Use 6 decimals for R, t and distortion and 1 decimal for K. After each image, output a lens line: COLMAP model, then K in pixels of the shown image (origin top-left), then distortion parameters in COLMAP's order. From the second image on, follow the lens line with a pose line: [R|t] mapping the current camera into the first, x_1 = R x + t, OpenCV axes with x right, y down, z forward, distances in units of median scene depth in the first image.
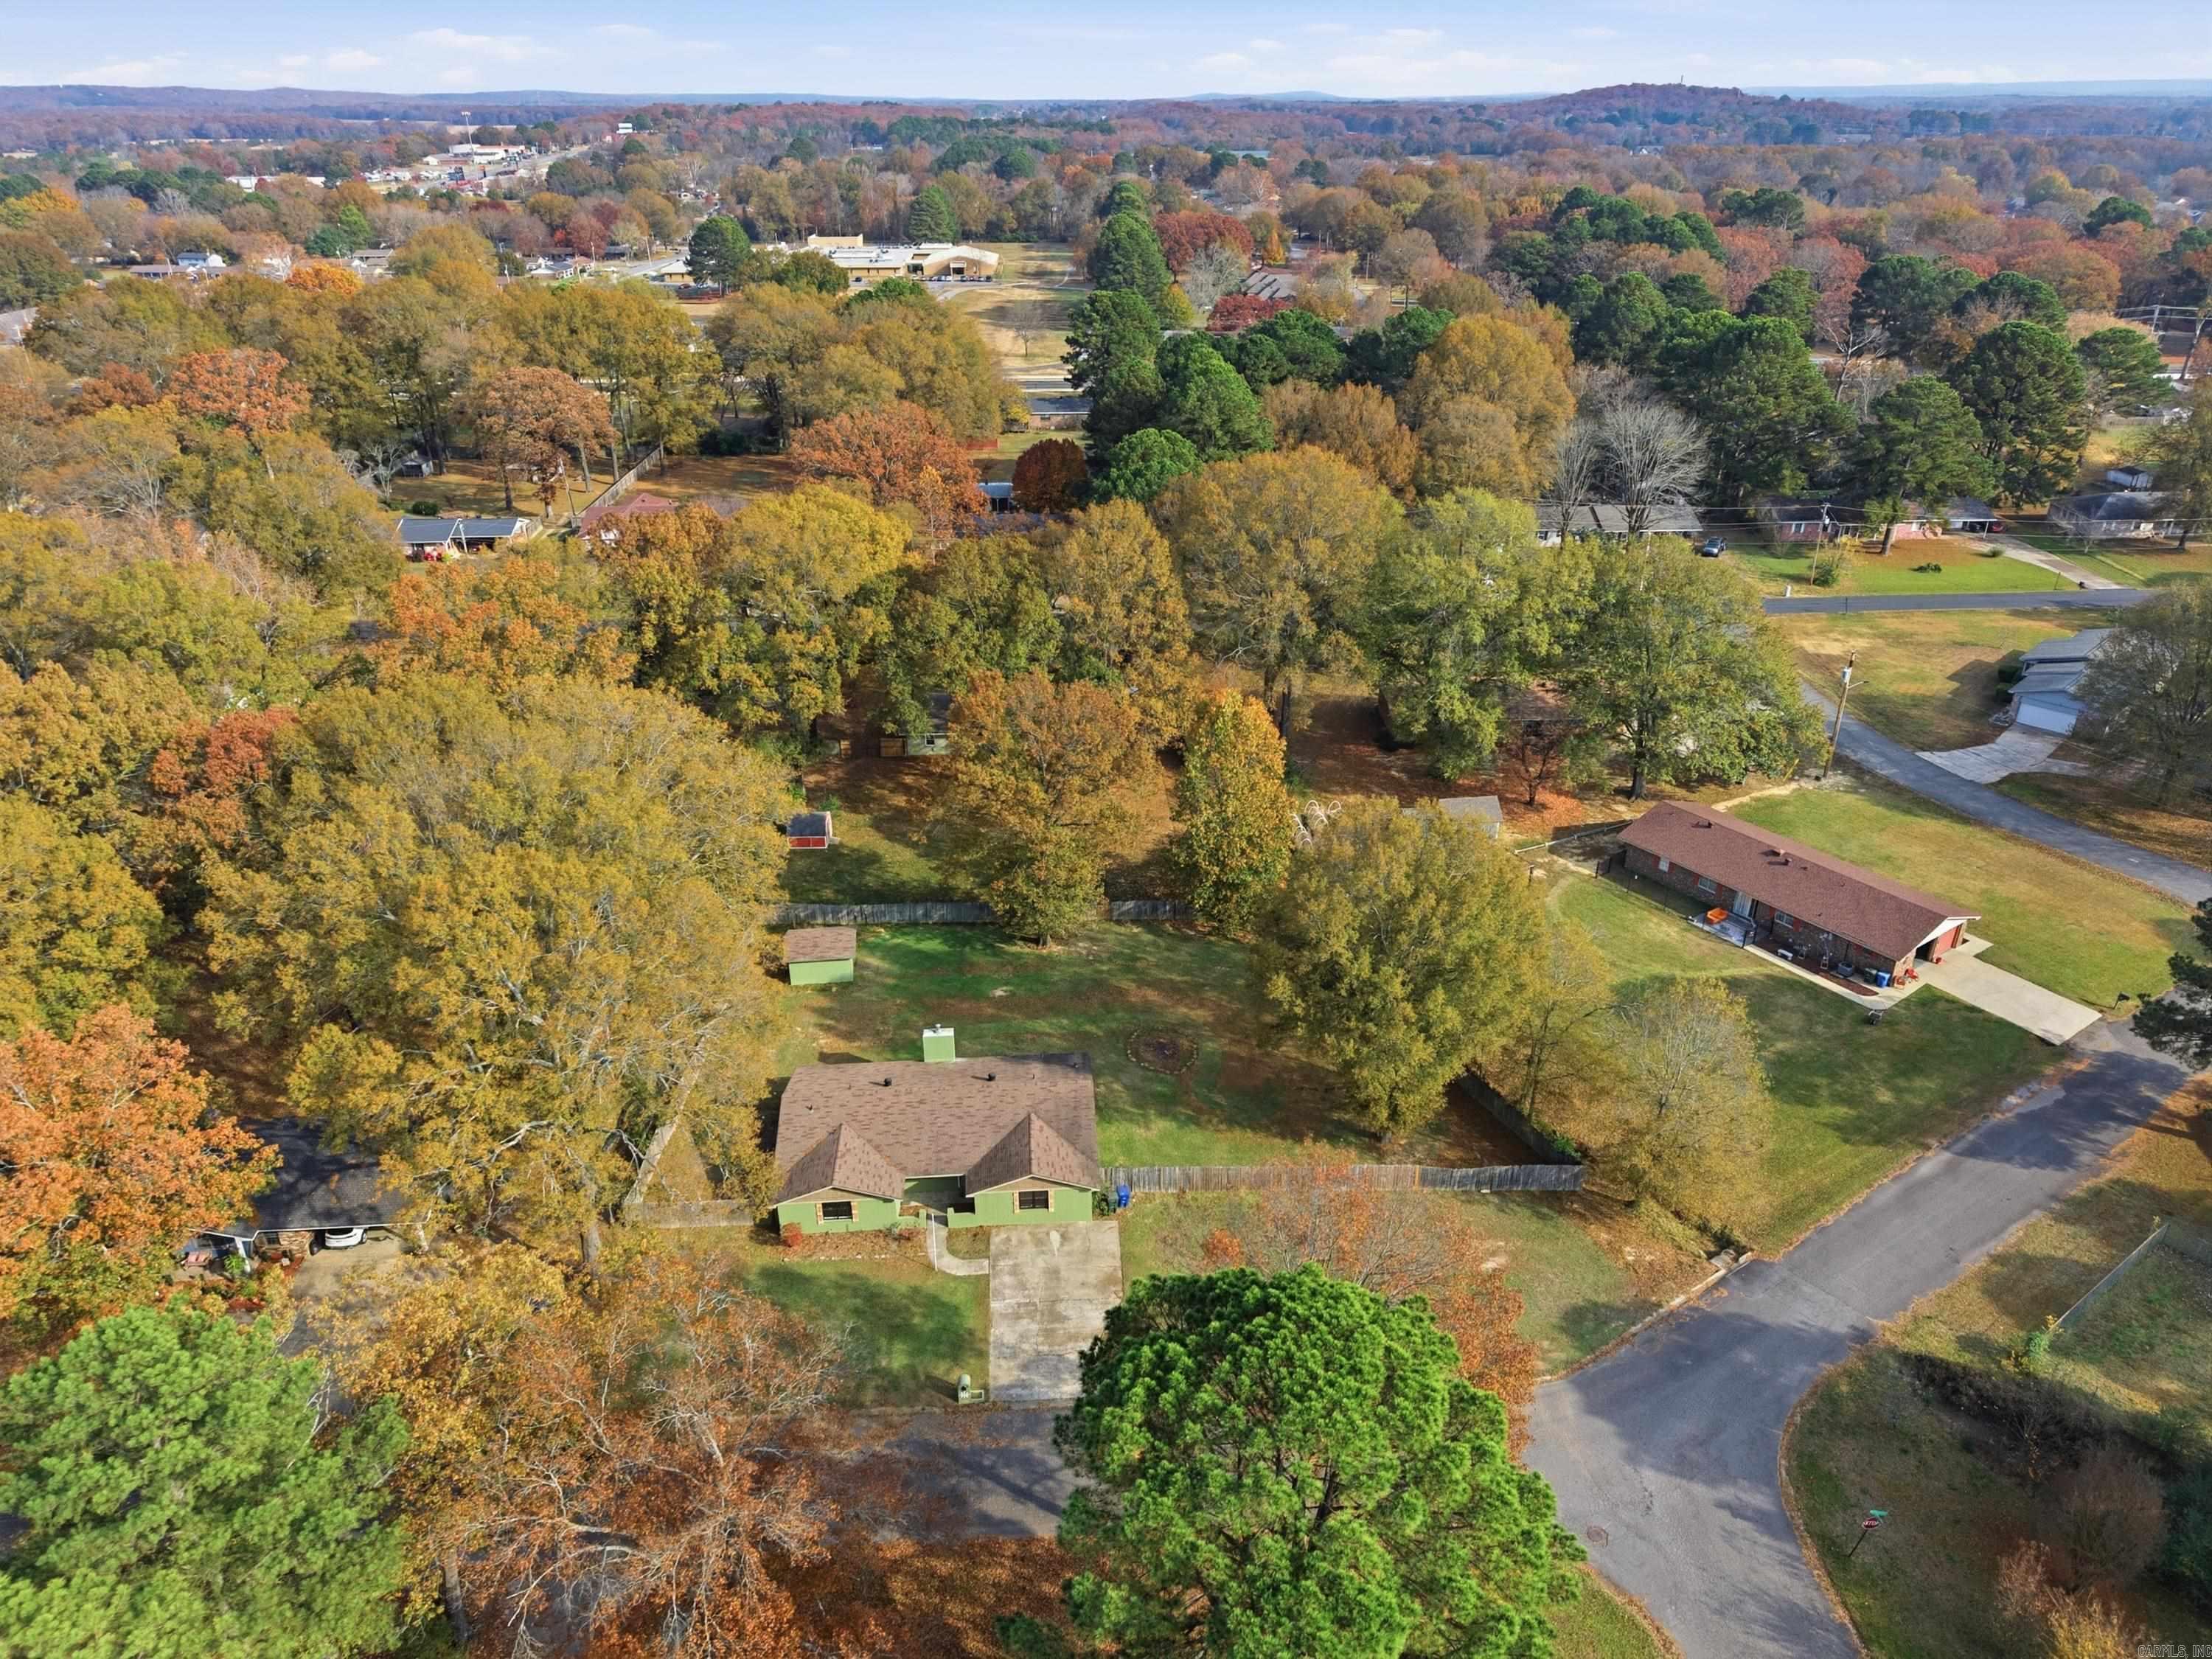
lens RADIAL K [[1474.0, 0, 1110.9], [0, 1474.0, 830.1], [0, 0, 1]] dist [0.049815, -0.059608]
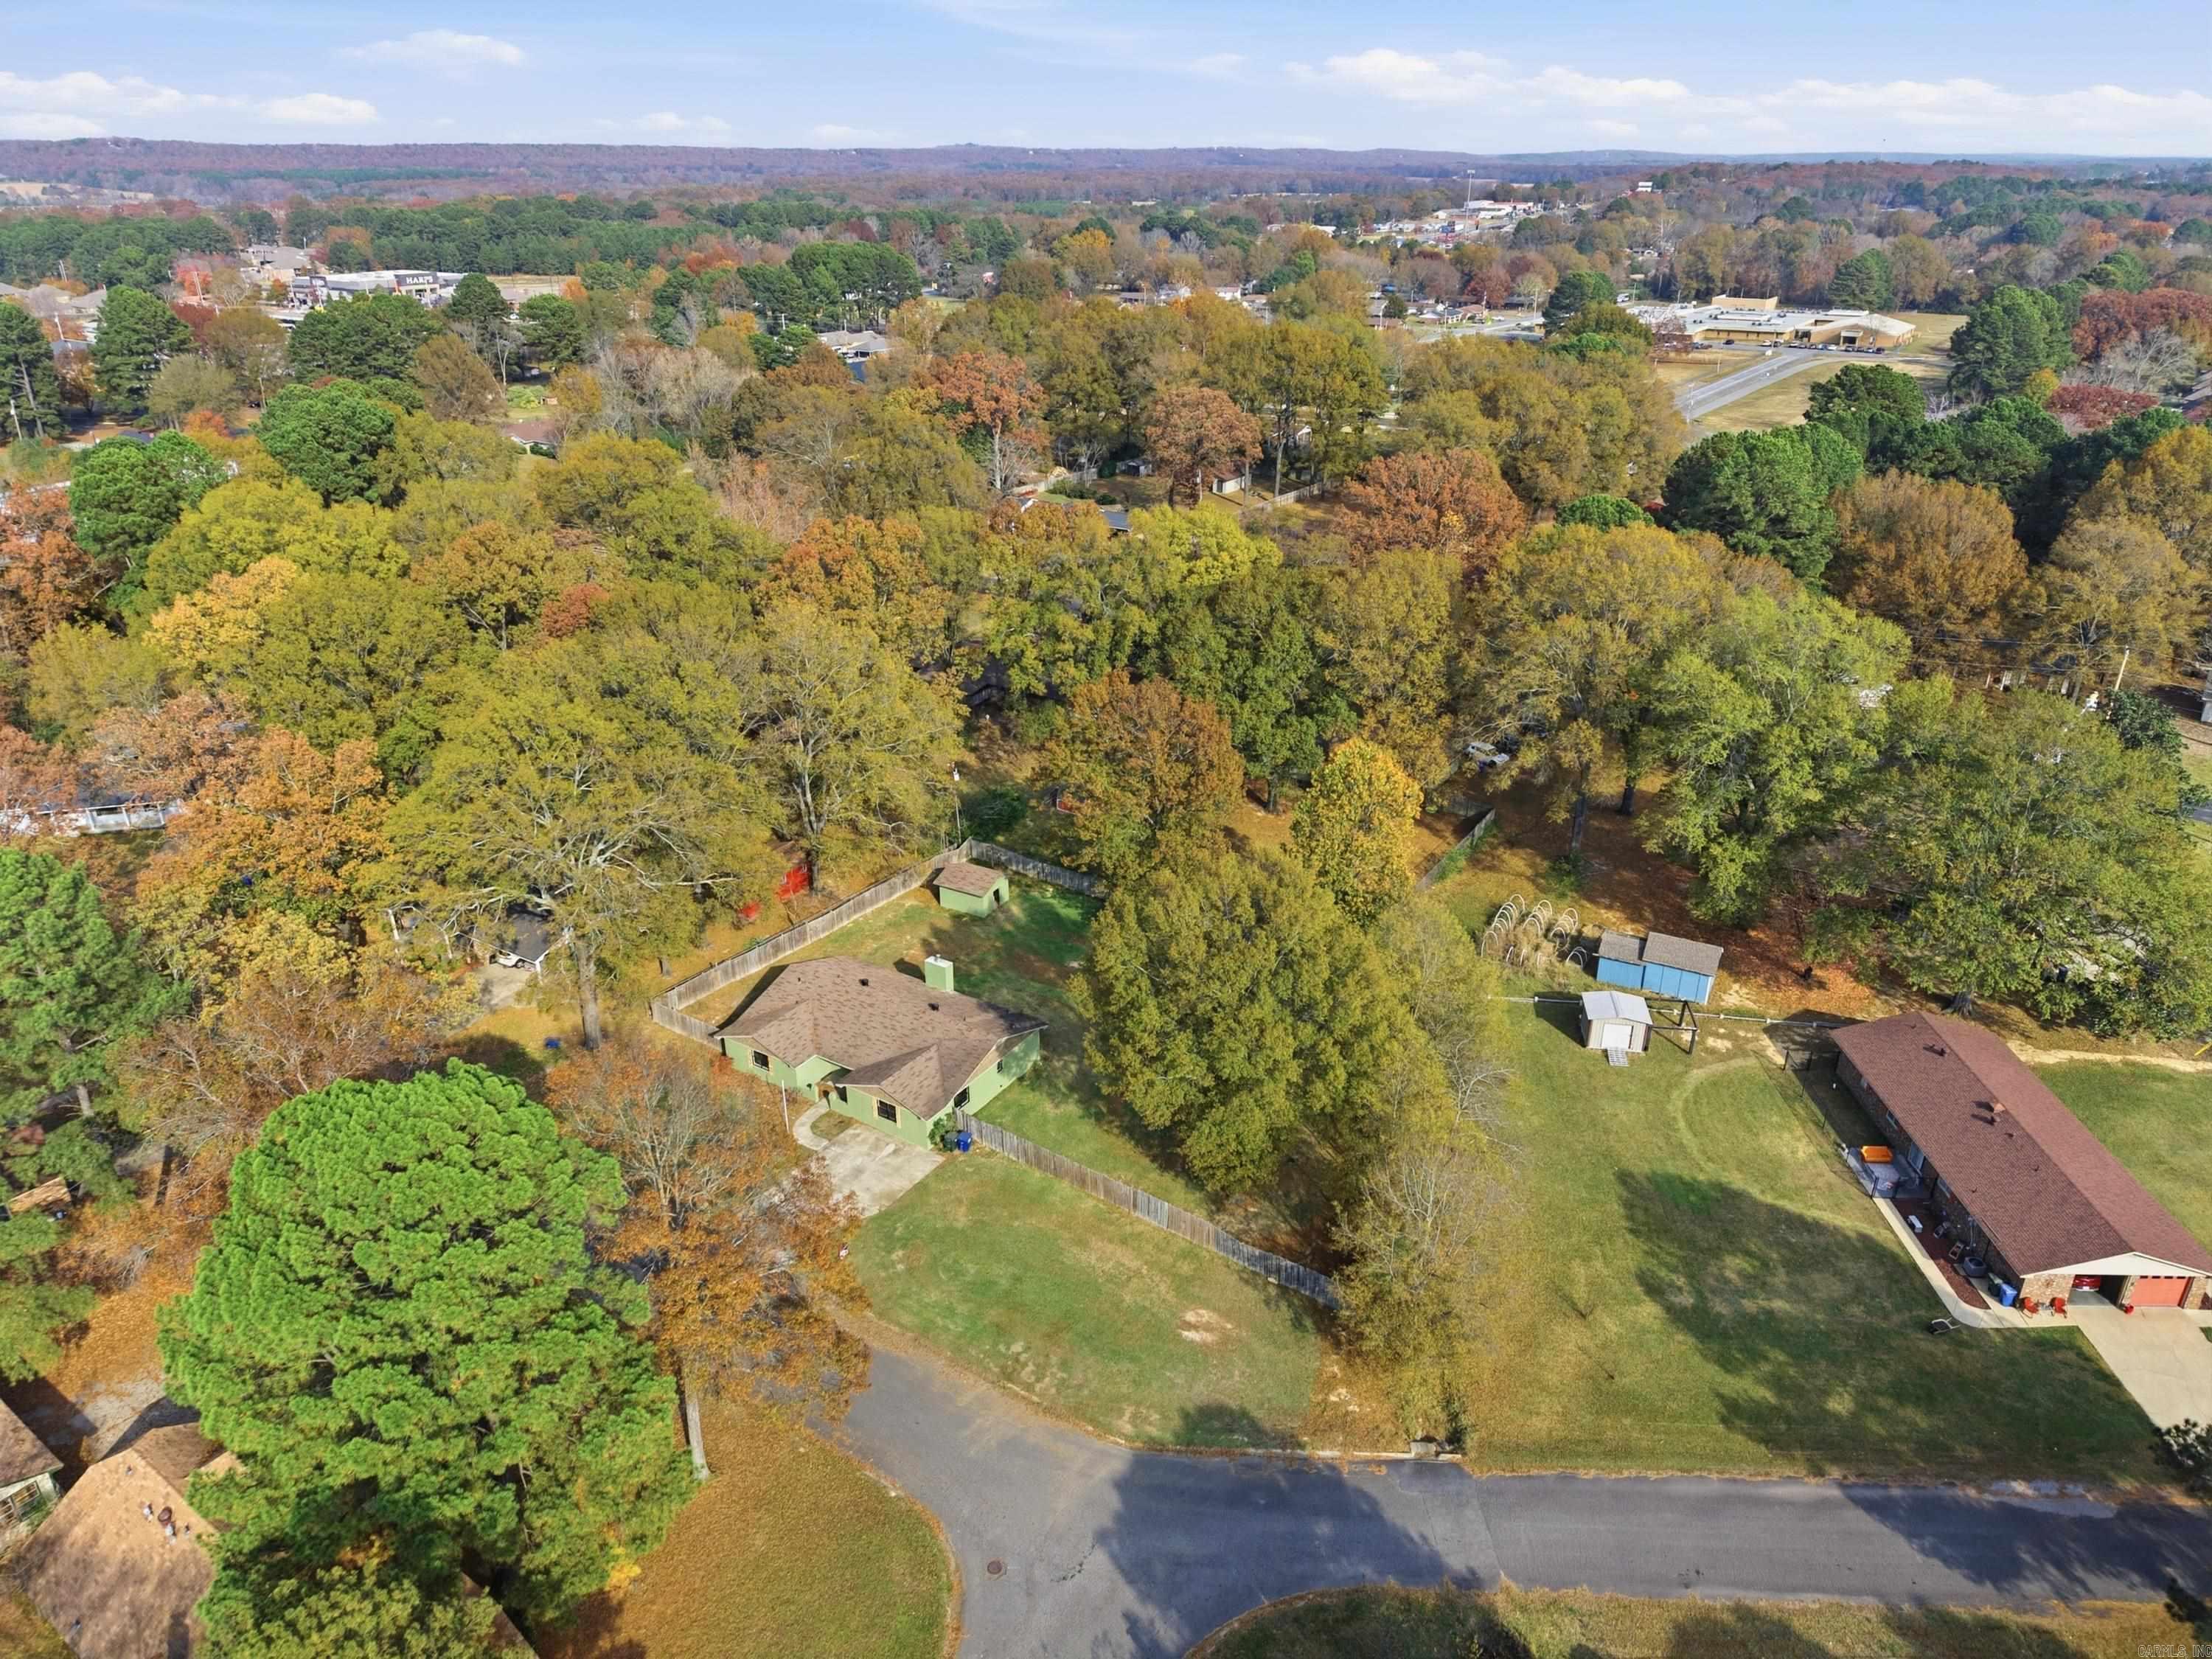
lens RADIAL K [[1474.0, 0, 1110.9], [0, 1474.0, 830.1], [0, 0, 1]] dist [0.049815, -0.059608]
pose [[0.804055, 0.247860, -0.540427, 0.636408], [-0.265608, 0.962960, 0.046474, -0.052135], [0.531928, 0.106174, 0.840107, 0.125499]]
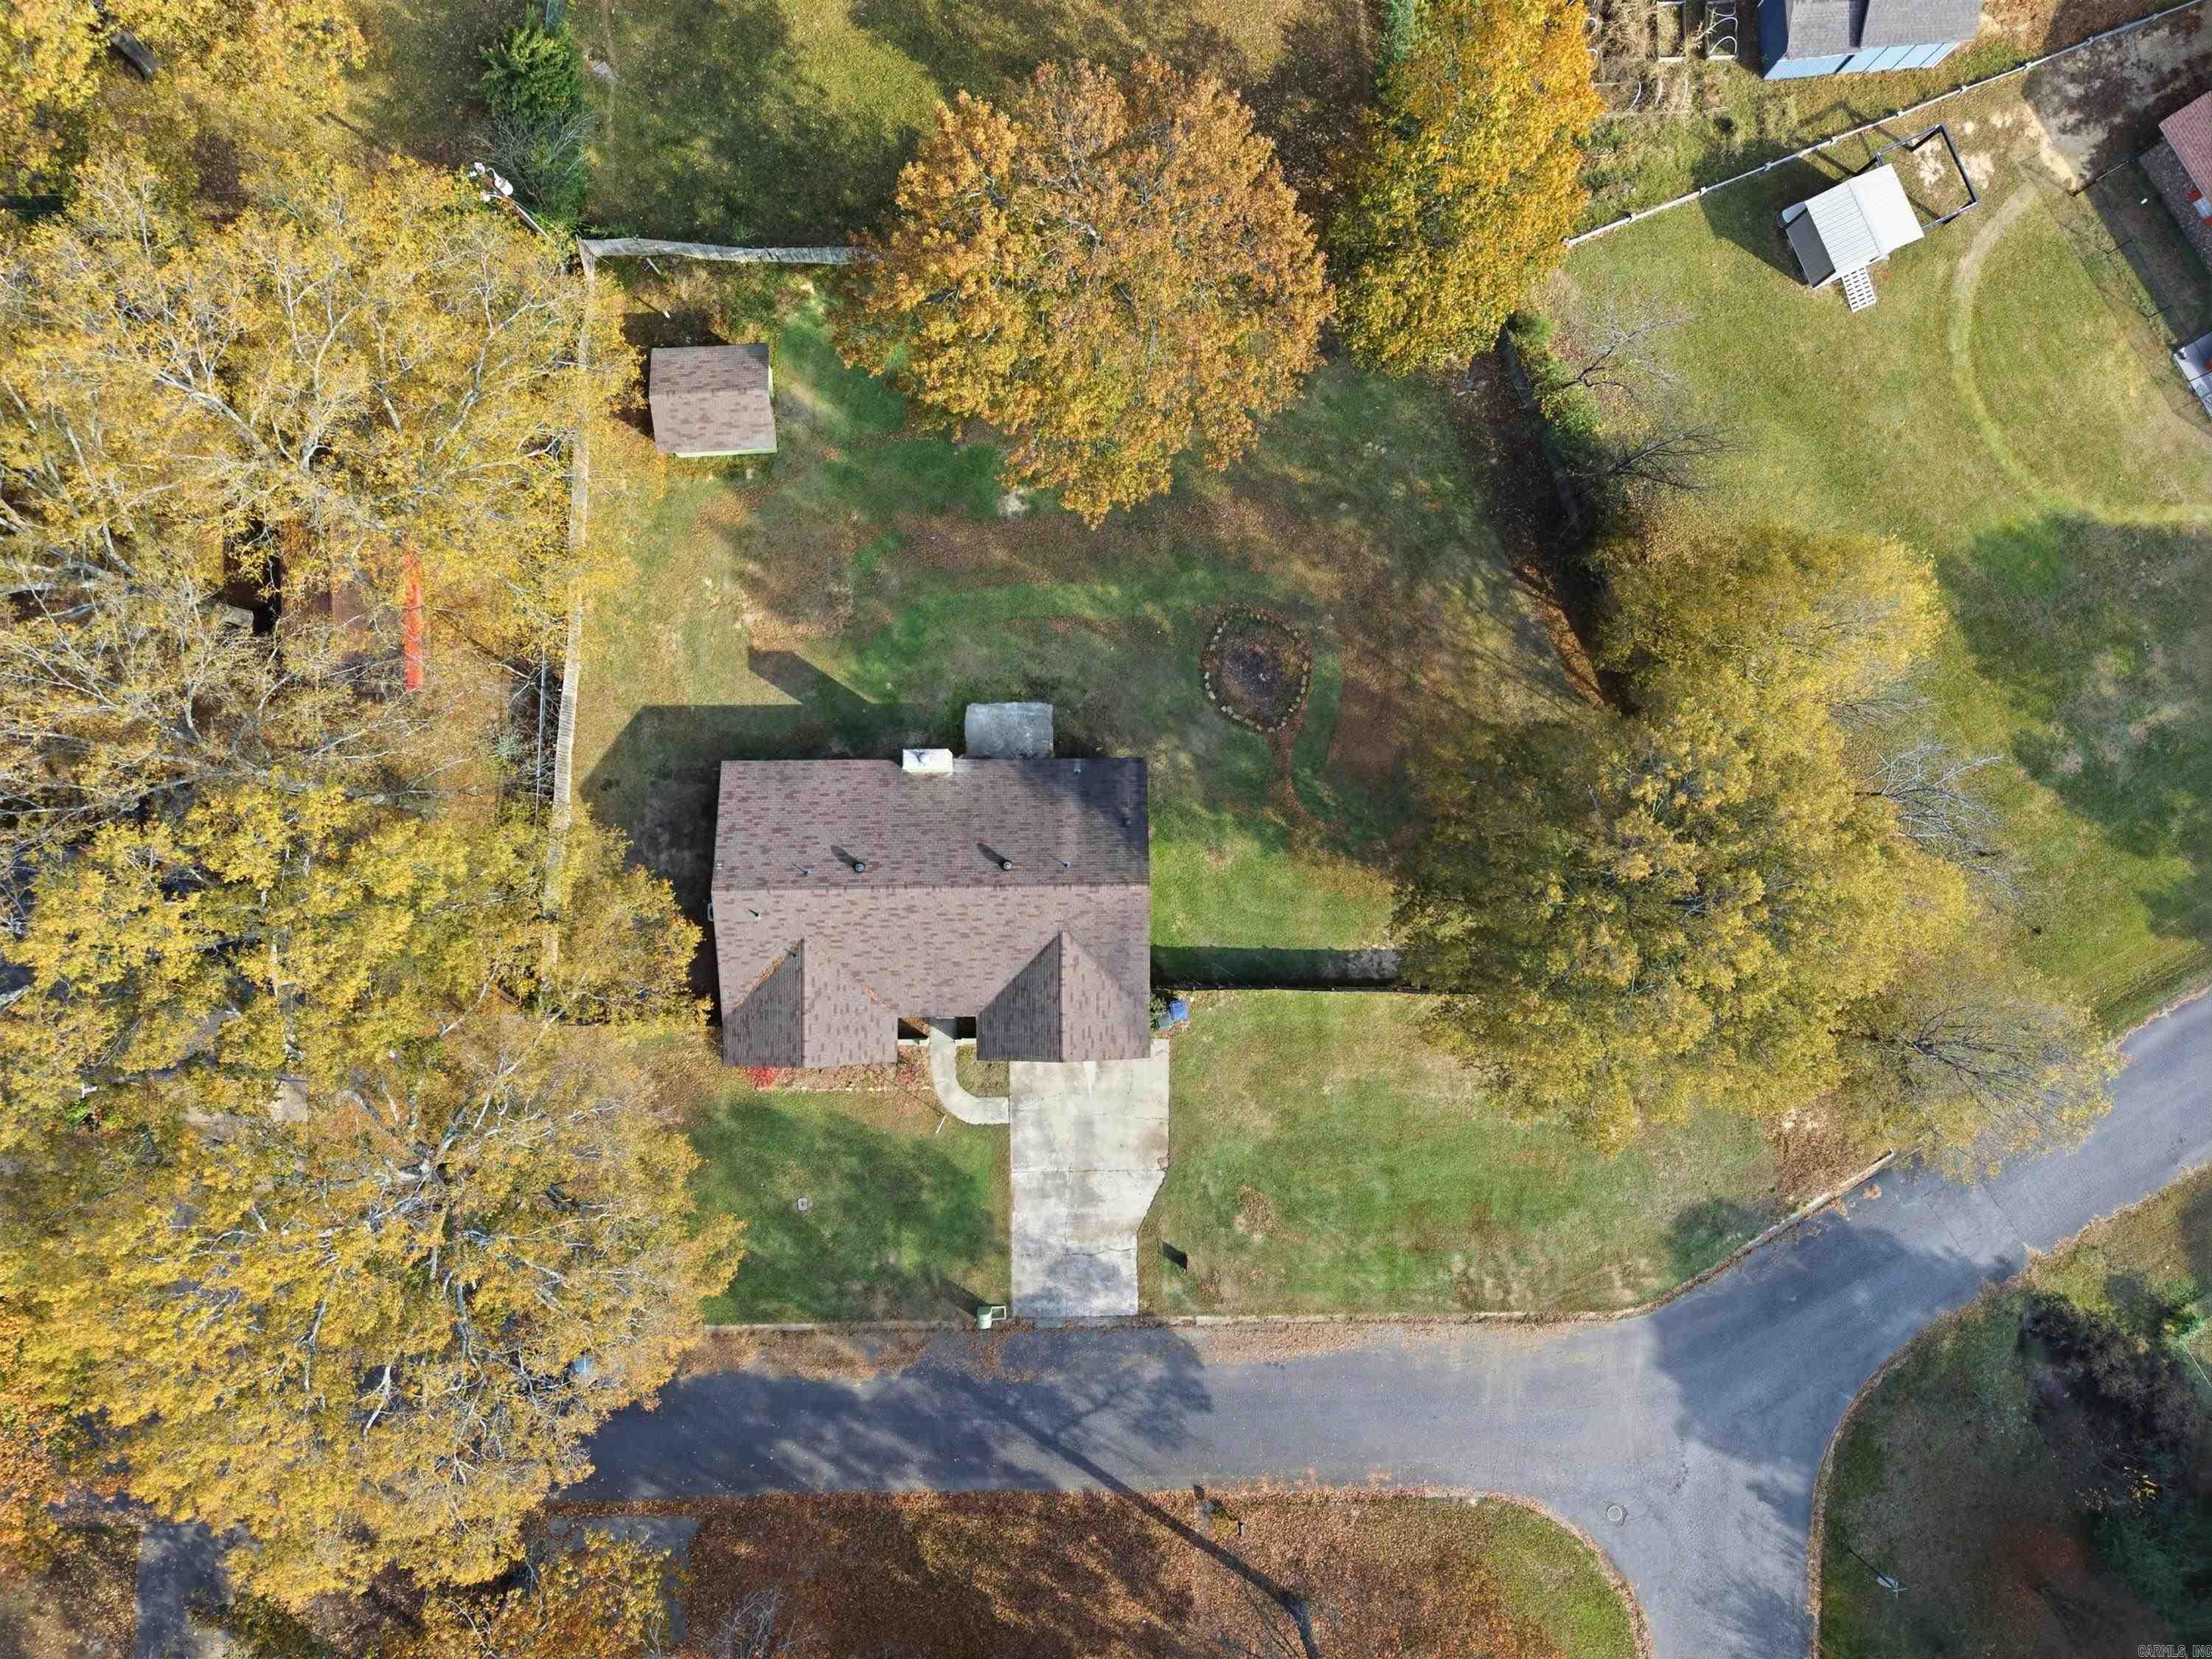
lens RADIAL K [[1474.0, 0, 1110.9], [0, 1474.0, 830.1], [0, 0, 1]] dist [0.049815, -0.059608]
pose [[0.998146, 0.055878, 0.024147, -0.052633], [-0.047183, 0.459560, 0.886893, -0.492548], [0.038460, -0.886387, 0.461344, 0.741369]]
